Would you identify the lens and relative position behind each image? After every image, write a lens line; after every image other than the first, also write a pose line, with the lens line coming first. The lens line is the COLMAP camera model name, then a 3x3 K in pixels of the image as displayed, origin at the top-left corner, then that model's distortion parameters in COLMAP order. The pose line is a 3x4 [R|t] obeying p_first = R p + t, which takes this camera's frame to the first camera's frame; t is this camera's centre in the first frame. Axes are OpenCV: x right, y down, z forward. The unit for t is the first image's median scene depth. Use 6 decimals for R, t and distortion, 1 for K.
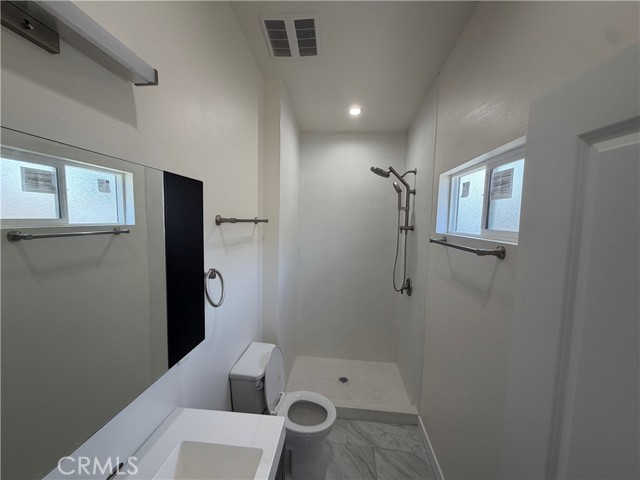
lens RADIAL K [[254.0, 0, 318.8], [0, 254.0, 239.7], [0, 0, 1]] dist [0.003189, -0.001069]
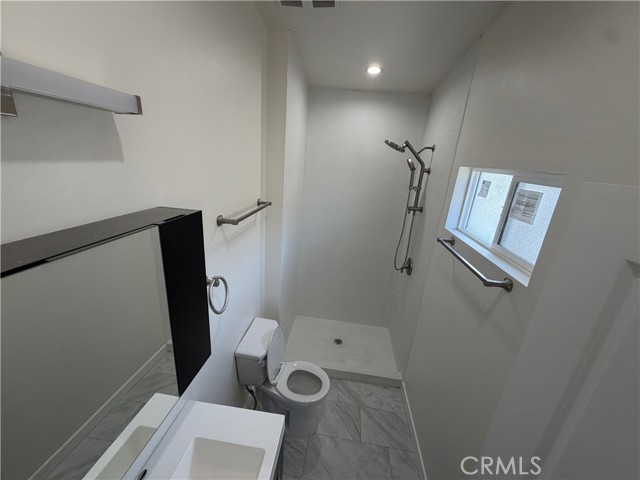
lens RADIAL K [[254.0, 0, 318.4], [0, 254.0, 239.3], [0, 0, 1]] dist [0.003189, -0.001069]
pose [[0.998439, 0.055543, -0.005889, -0.009984], [-0.052733, 0.972147, 0.228362, -0.175851], [0.018409, -0.227695, 0.973558, 0.041743]]
